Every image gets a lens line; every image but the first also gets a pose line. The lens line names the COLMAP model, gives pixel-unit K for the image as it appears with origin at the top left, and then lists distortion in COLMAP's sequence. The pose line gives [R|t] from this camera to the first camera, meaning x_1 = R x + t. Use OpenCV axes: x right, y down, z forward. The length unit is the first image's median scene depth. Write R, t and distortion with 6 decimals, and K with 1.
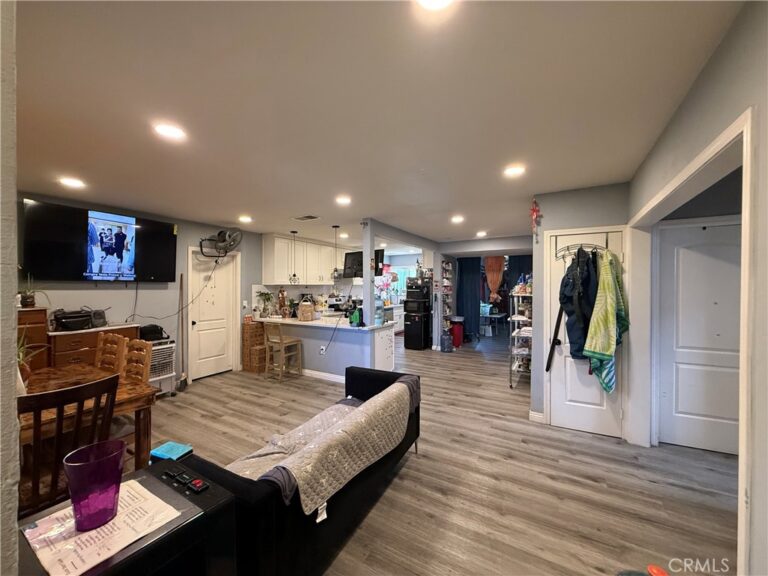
lens RADIAL K [[306.0, 0, 382.1], [0, 306.0, 286.5], [0, 0, 1]] dist [0.000466, 0.000844]
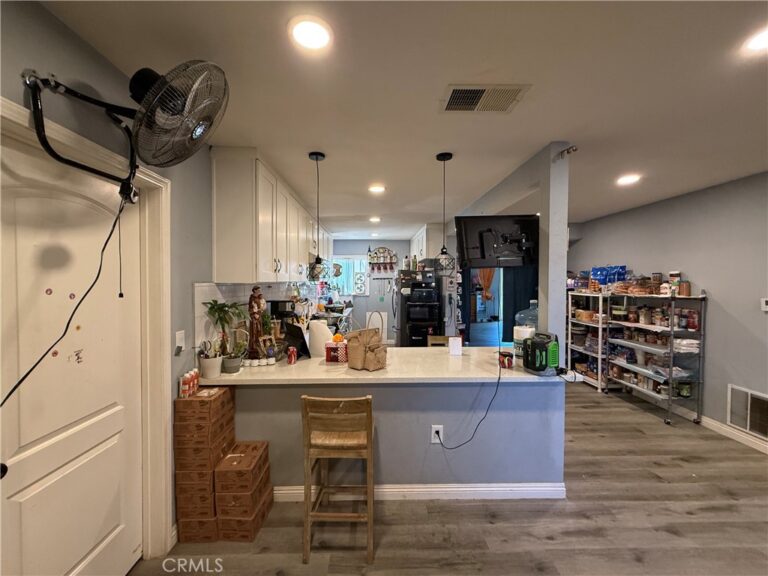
lens RADIAL K [[306.0, 0, 382.1], [0, 306.0, 286.5], [0, 0, 1]] dist [0.000466, 0.000844]
pose [[0.852927, -0.009324, 0.521946, -0.527321], [0.000905, 0.999865, 0.016381, -0.009120], [-0.522029, -0.013500, 0.852821, 0.729692]]
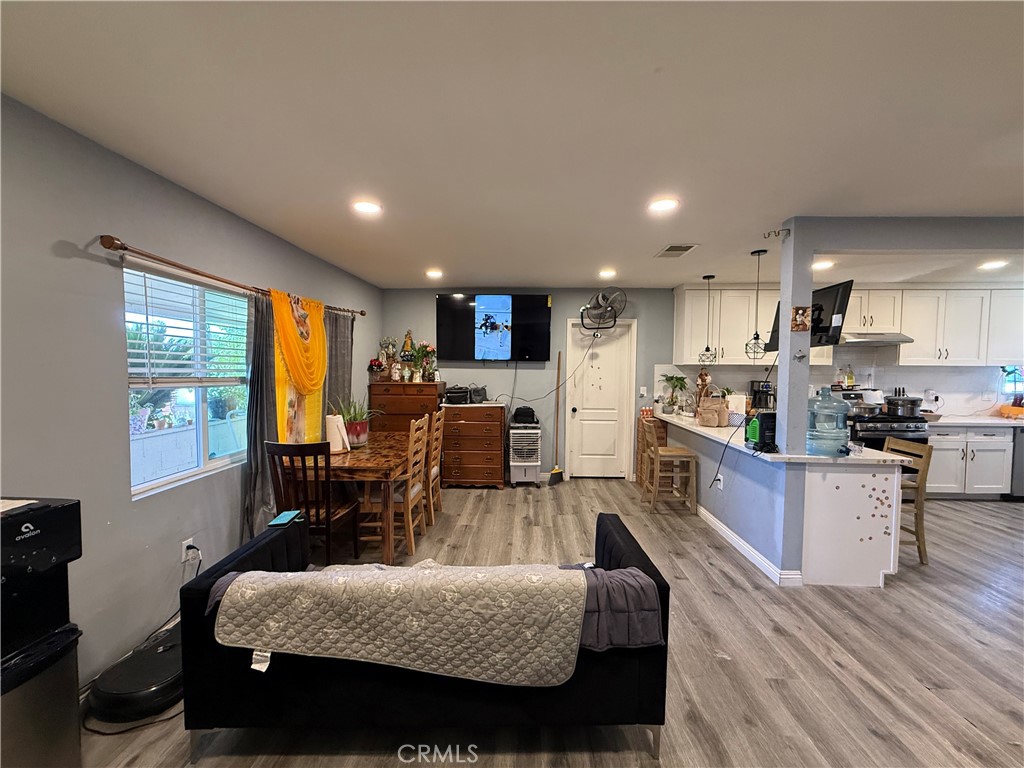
lens RADIAL K [[408.0, 0, 509.5], [0, 408.0, 382.0], [0, 0, 1]] dist [0.000466, 0.000844]
pose [[0.468076, 0.040568, -0.882757, 0.301787], [-0.009334, 0.999117, 0.040966, -0.001360], [0.883639, -0.010936, 0.468041, 0.337413]]
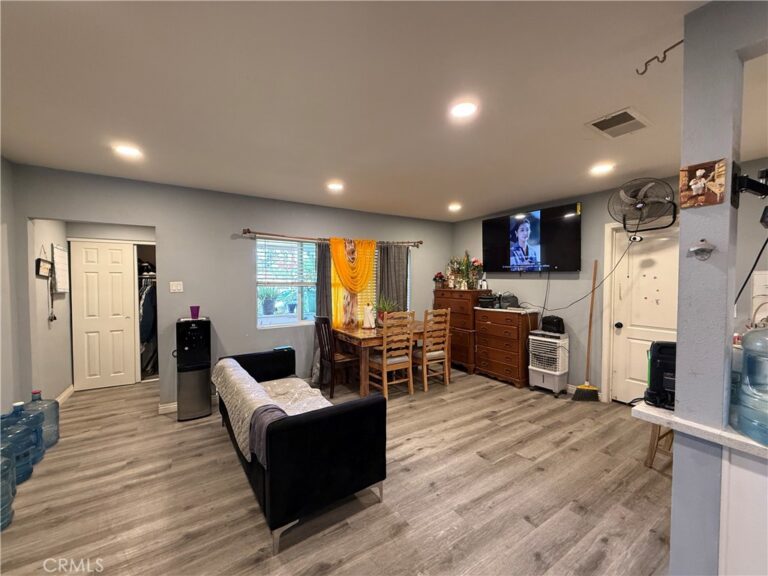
lens RADIAL K [[306.0, 0, 382.1], [0, 306.0, 286.5], [0, 0, 1]] dist [0.000466, 0.000844]
pose [[-0.457848, 0.025280, -0.888671, 0.321973], [-0.001372, 0.999574, 0.029142, 0.004670], [0.889029, 0.014562, -0.457619, 0.877299]]
